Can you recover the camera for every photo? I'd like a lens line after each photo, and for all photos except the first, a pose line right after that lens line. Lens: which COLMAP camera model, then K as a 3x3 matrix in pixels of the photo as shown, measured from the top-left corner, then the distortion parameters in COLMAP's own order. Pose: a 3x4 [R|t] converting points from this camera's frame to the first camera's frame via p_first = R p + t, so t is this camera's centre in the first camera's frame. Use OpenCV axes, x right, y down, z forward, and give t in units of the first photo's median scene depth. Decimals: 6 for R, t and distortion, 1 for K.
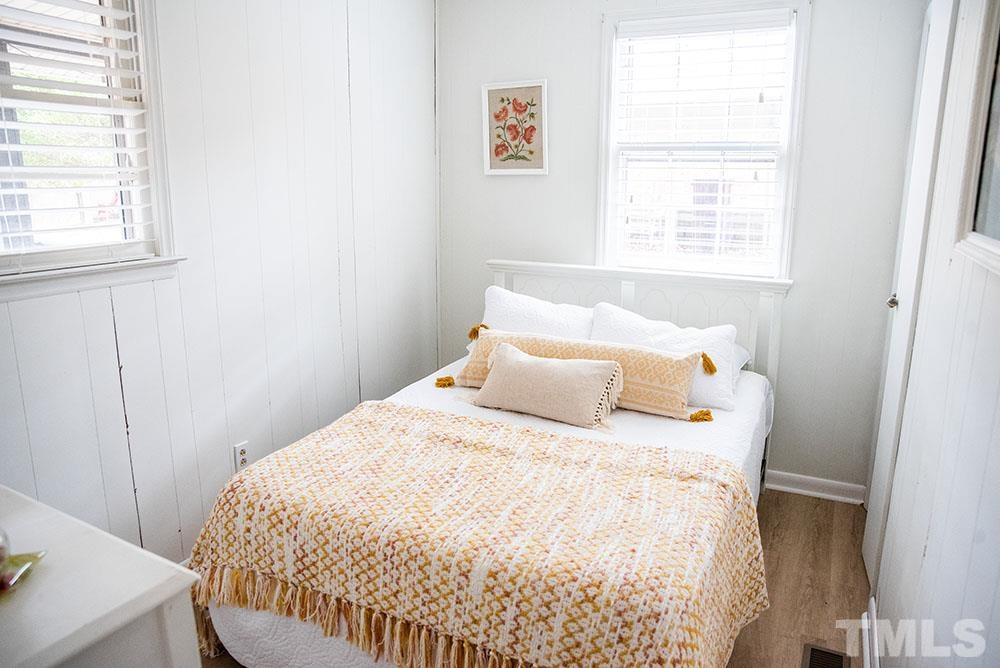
lens RADIAL K [[708.1, 0, 500.0], [0, 708.1, 334.0], [0, 0, 1]] dist [-0.120021, 0.095883]
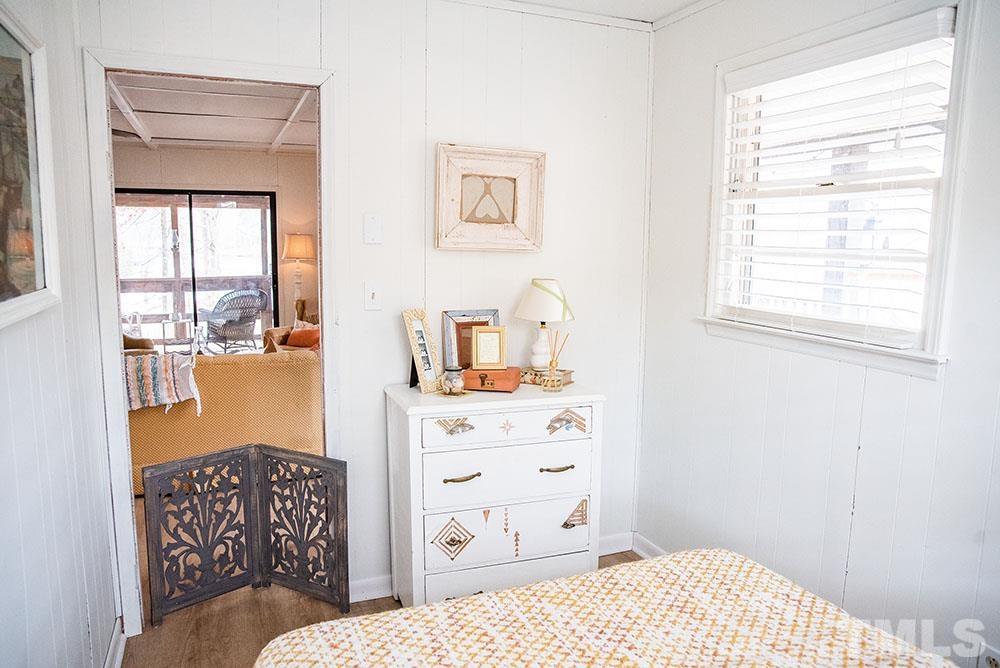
lens RADIAL K [[717.9, 0, 500.0], [0, 717.9, 334.0], [0, 0, 1]] dist [-0.099965, 0.090920]
pose [[-0.661427, 0.072810, -0.746467, 0.598638], [-0.195057, 0.944329, 0.264944, -0.311420], [0.724201, 0.320844, -0.610403, 1.353119]]
